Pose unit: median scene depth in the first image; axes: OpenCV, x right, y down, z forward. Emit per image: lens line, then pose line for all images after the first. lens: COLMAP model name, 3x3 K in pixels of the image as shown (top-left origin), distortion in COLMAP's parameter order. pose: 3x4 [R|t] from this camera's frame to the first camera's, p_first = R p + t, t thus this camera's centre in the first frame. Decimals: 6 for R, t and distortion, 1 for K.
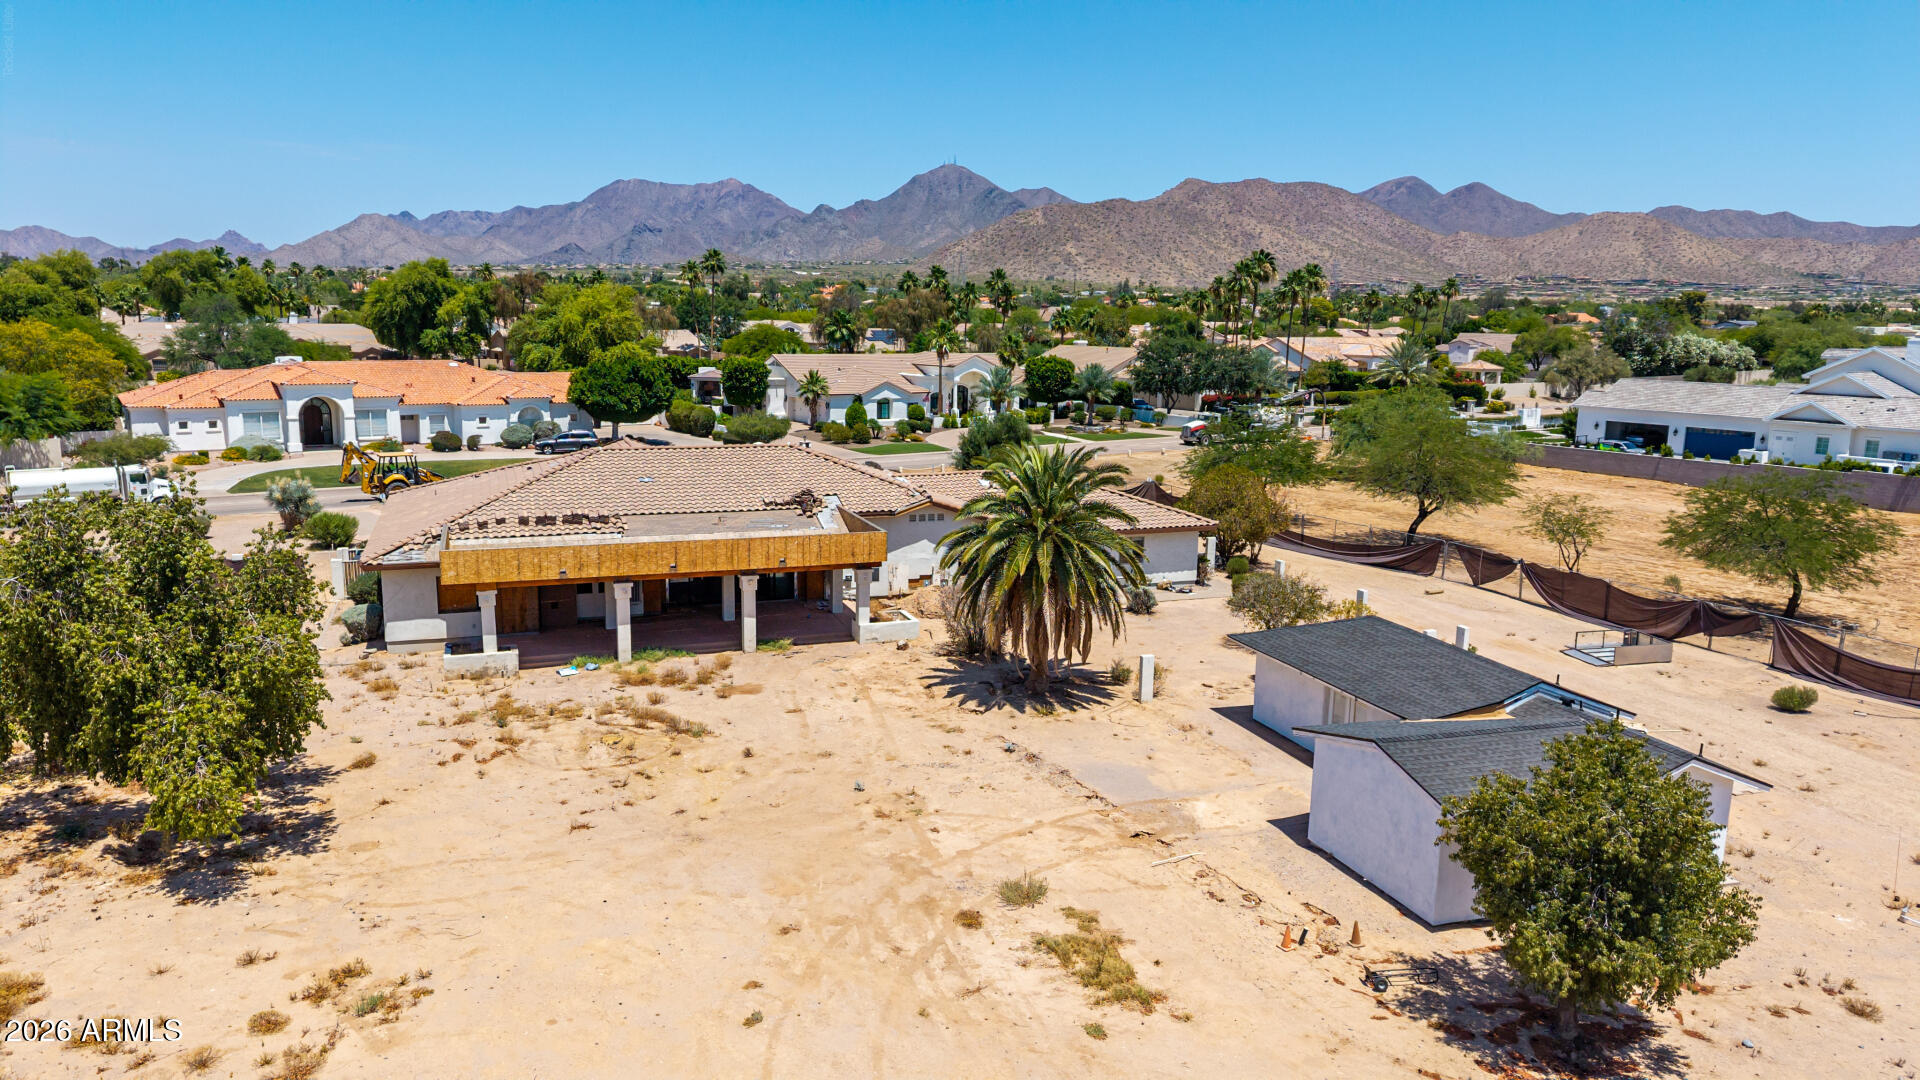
lens RADIAL K [[1276.0, 0, 943.0], [0, 1276.0, 535.1], [0, 0, 1]] dist [0.038442, -0.042825]
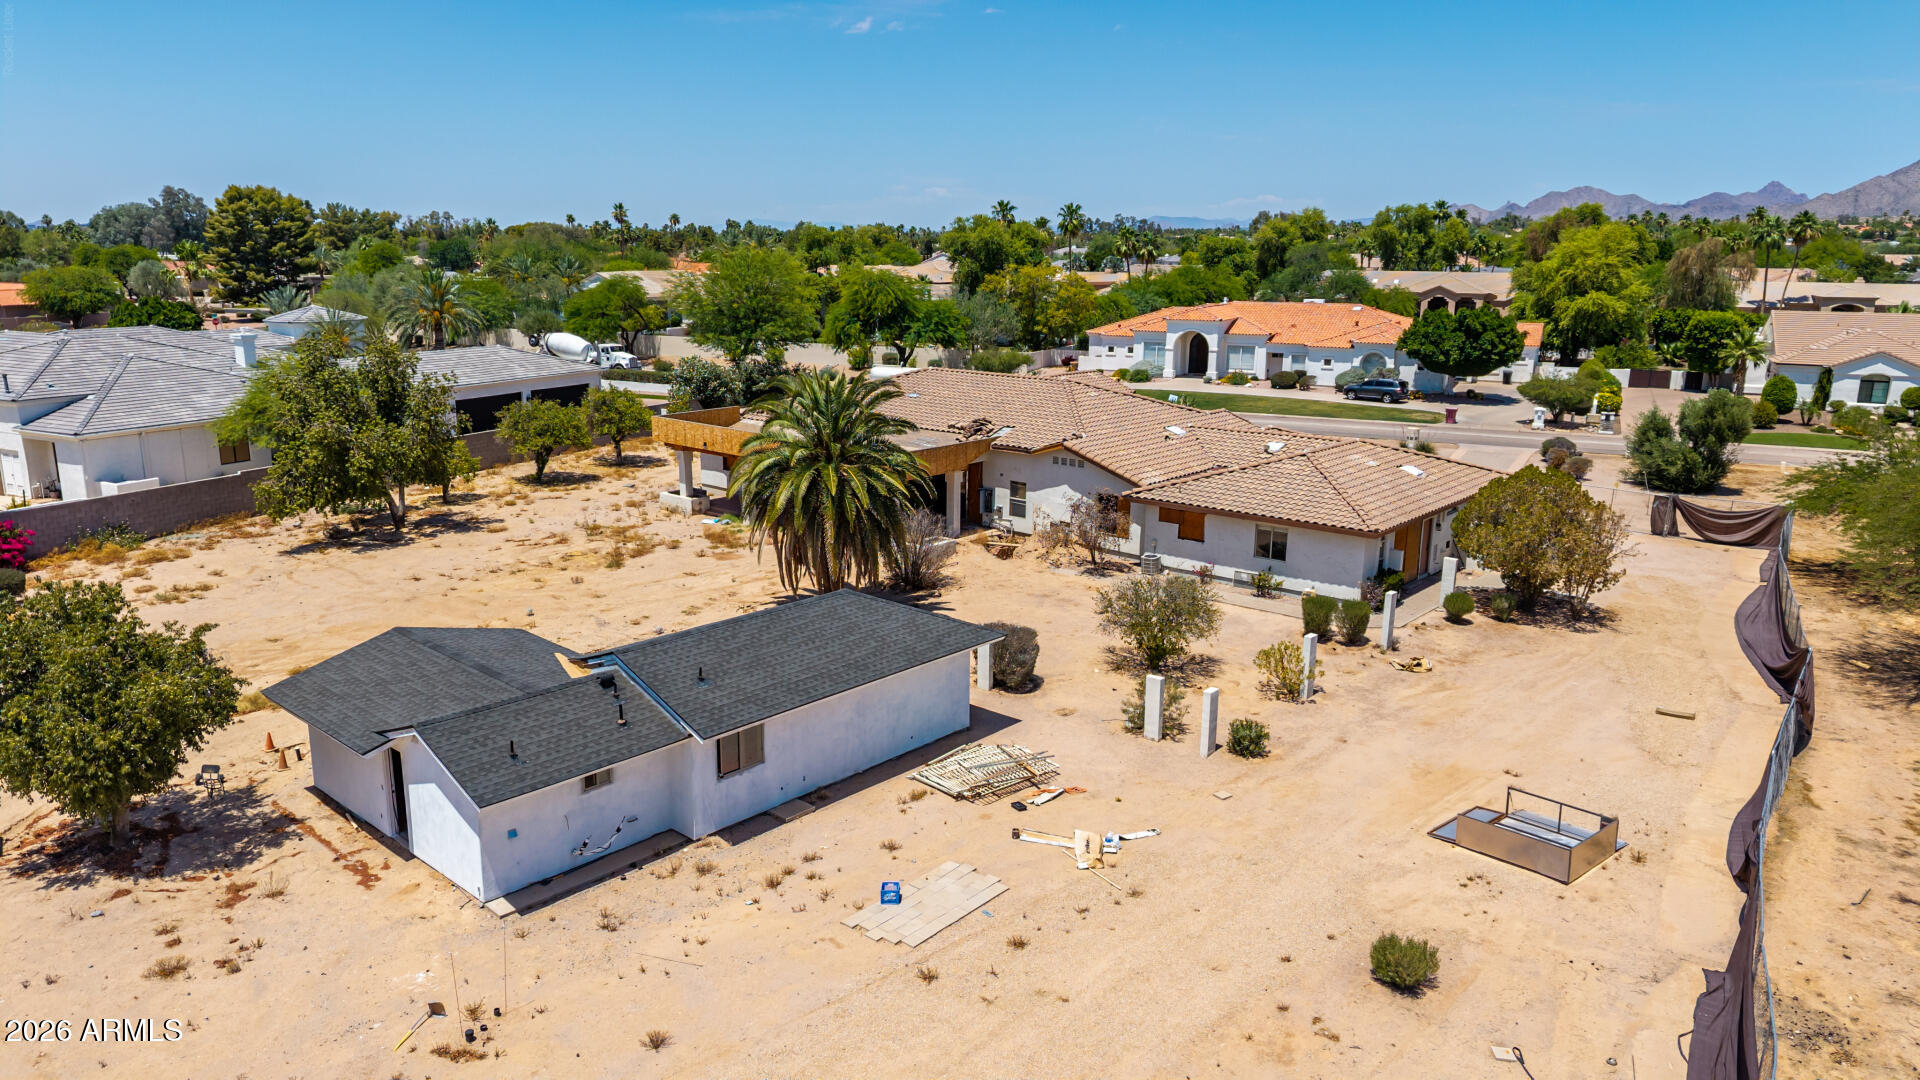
lens RADIAL K [[1276.0, 0, 950.6], [0, 1276.0, 536.7], [0, 0, 1]] dist [0.038442, -0.042825]
pose [[0.500448, 0.183356, -0.846128, 0.855264], [-0.153302, 0.980640, 0.121833, -0.069059], [0.852086, 0.068742, 0.518869, 0.482570]]
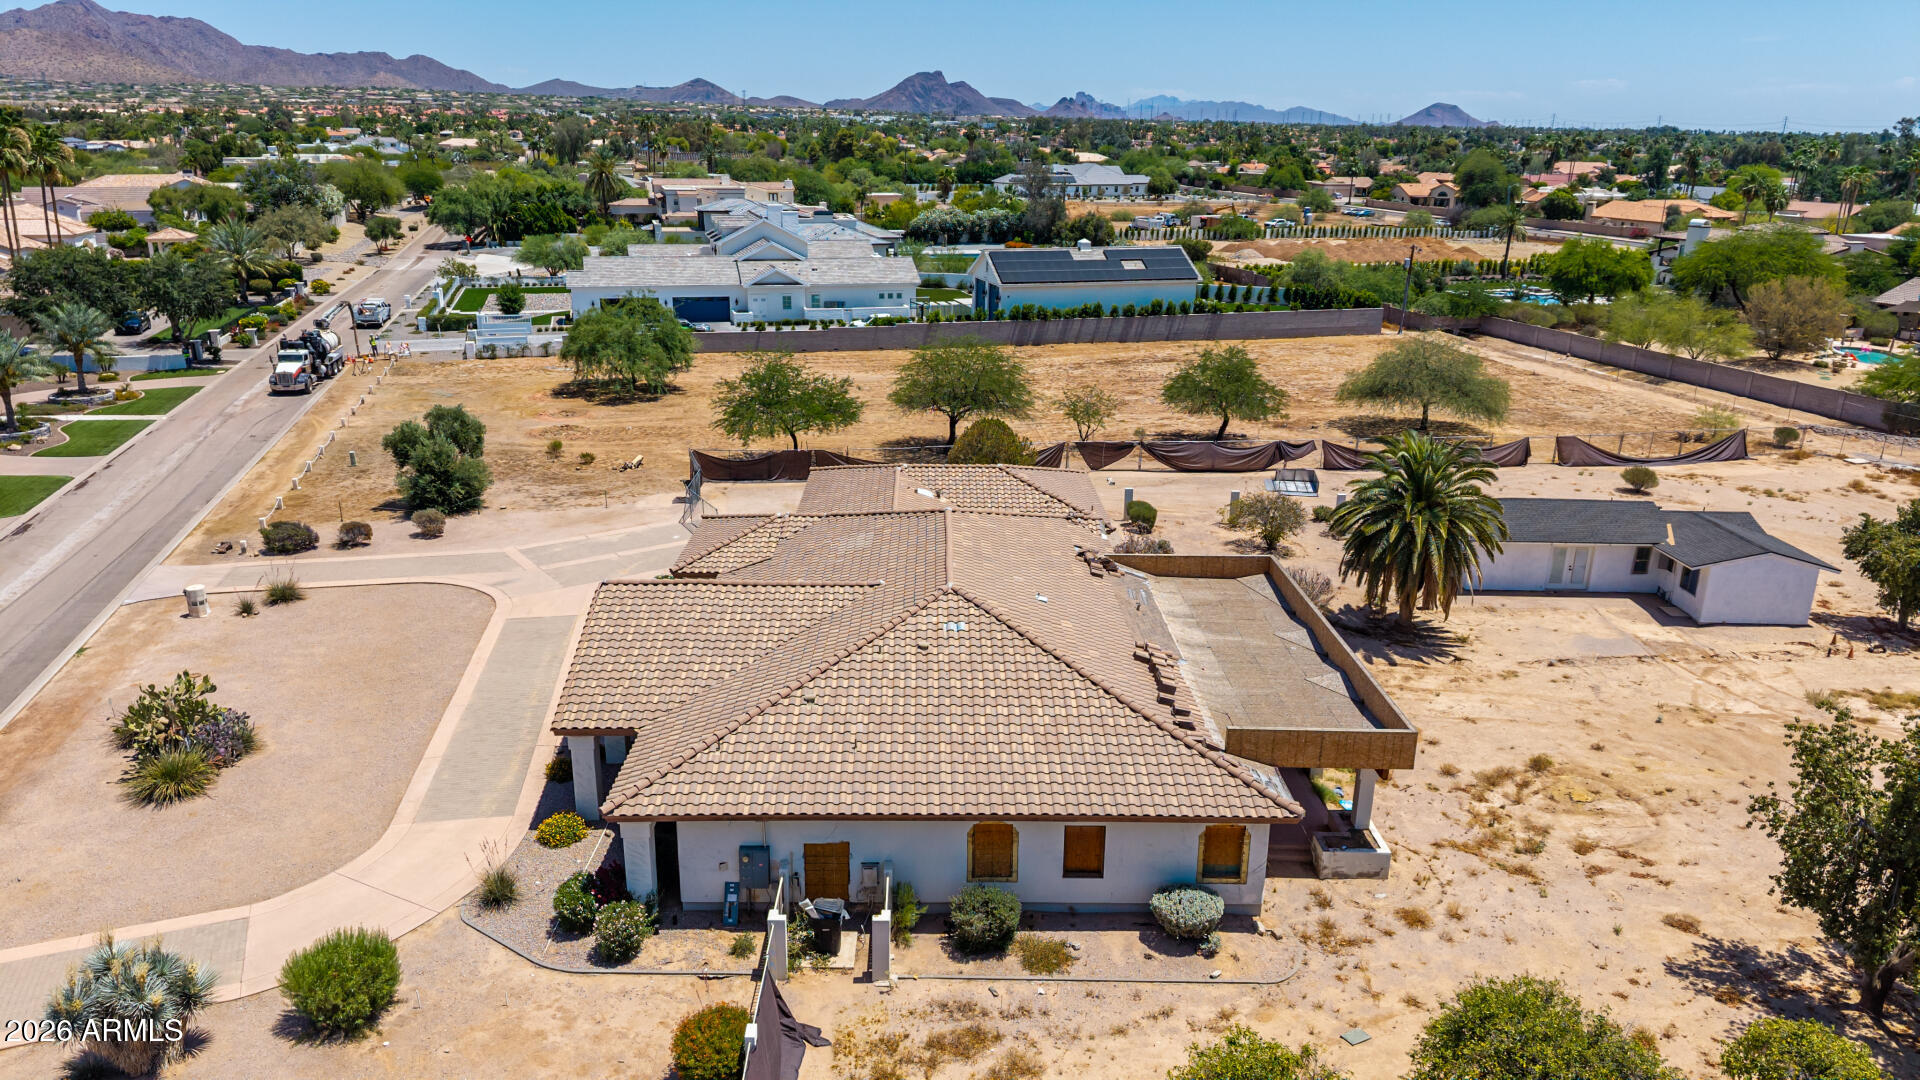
lens RADIAL K [[1276.0, 0, 953.6], [0, 1276.0, 549.1], [0, 0, 1]] dist [0.038442, -0.042825]
pose [[0.323770, -0.305458, 0.895471, -1.029457], [0.157572, 0.950641, 0.267305, -0.317993], [-0.932922, 0.054556, 0.355920, 0.845024]]
